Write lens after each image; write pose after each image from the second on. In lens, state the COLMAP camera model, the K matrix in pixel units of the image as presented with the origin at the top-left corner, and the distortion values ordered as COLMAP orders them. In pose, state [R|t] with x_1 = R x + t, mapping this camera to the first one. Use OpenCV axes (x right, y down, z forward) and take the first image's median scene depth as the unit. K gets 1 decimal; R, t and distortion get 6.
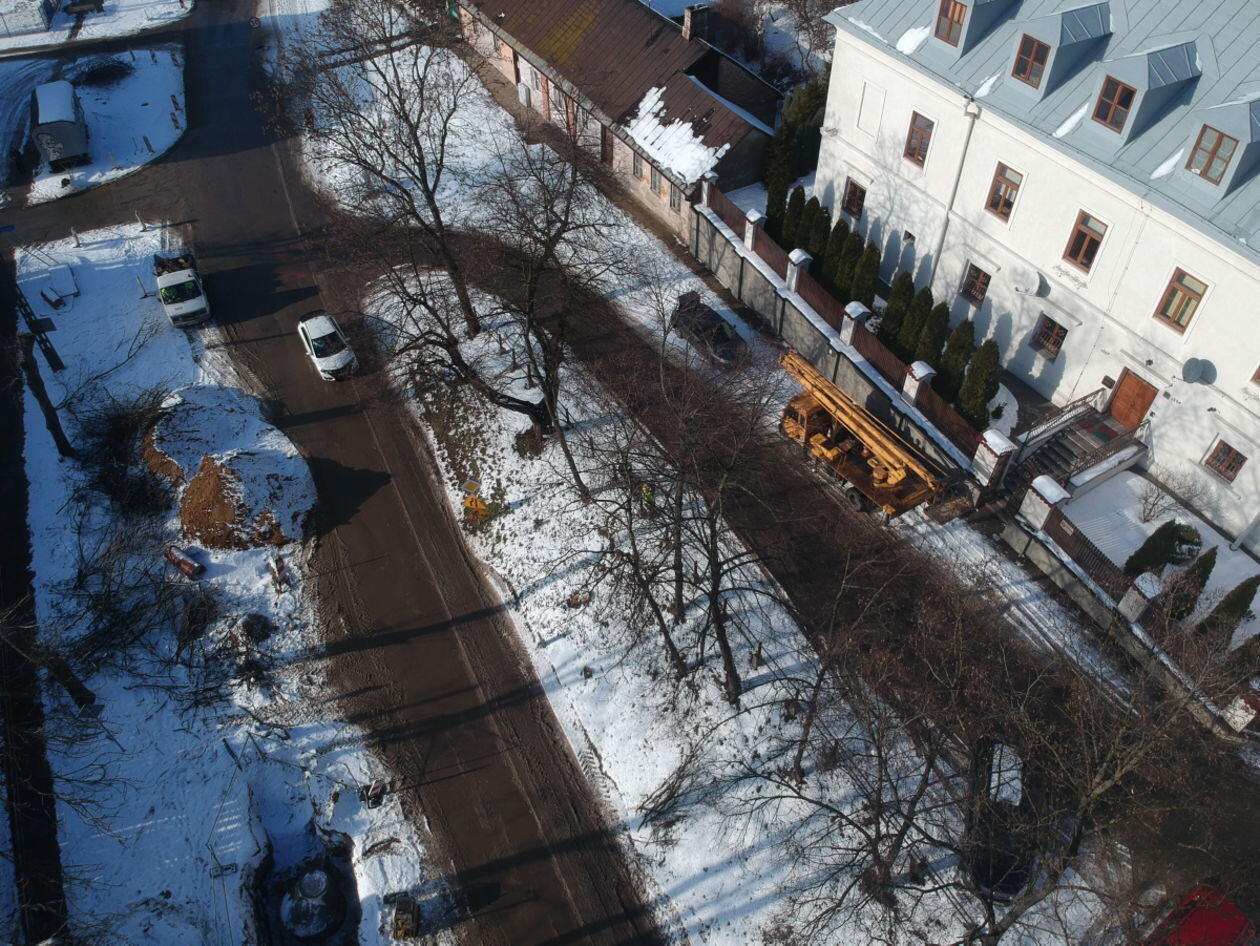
lens RADIAL K [[909.9, 0, 644.3], [0, 909.9, 463.6], [0, 0, 1]] dist [0.079617, -0.145791]
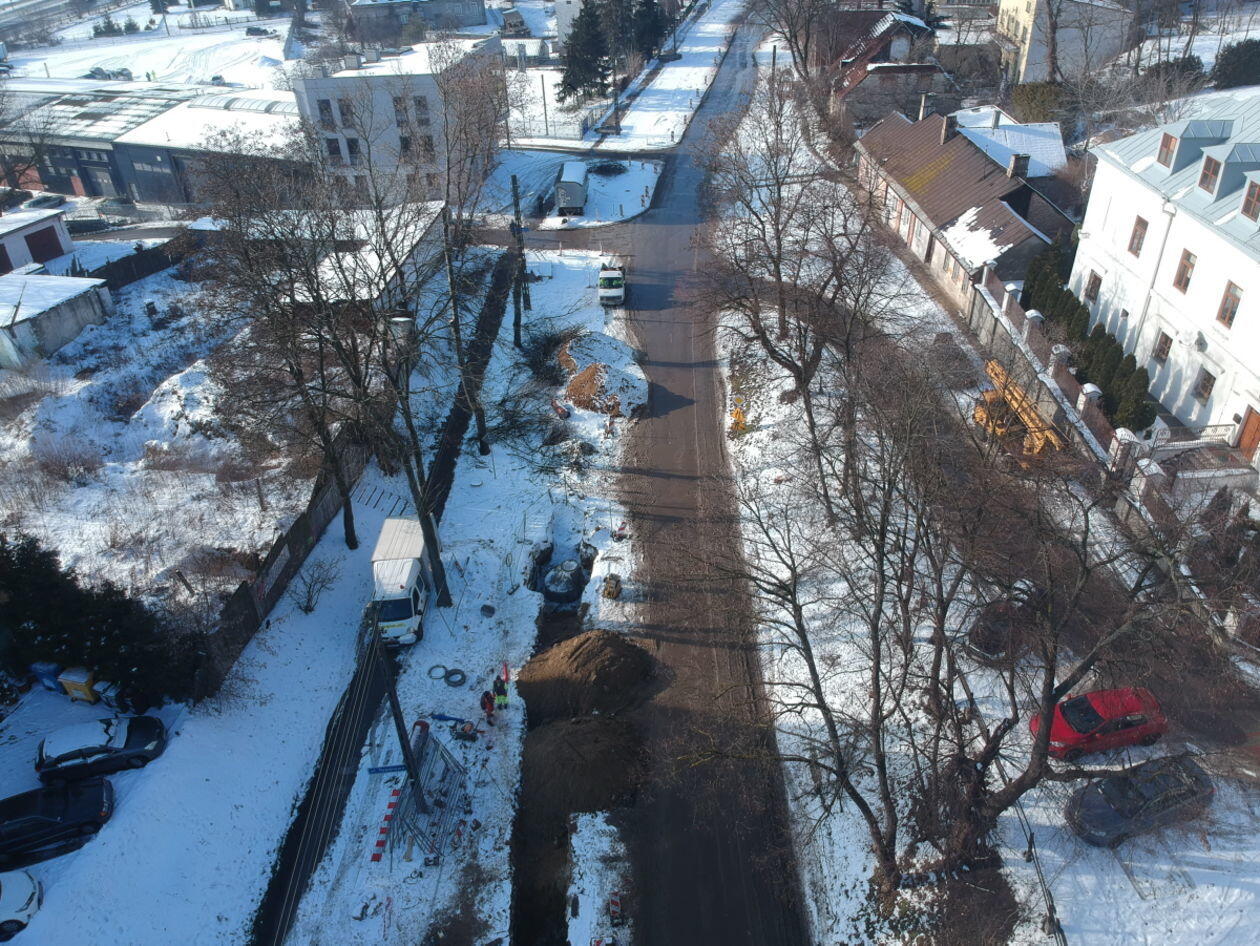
lens RADIAL K [[909.9, 0, 644.3], [0, 909.9, 463.6], [0, 0, 1]] dist [0.079617, -0.145791]
pose [[0.887265, 0.241073, -0.393248, 0.237900], [-0.317331, 0.937759, -0.141101, 0.325036], [0.334757, 0.249983, 0.908541, -0.315218]]
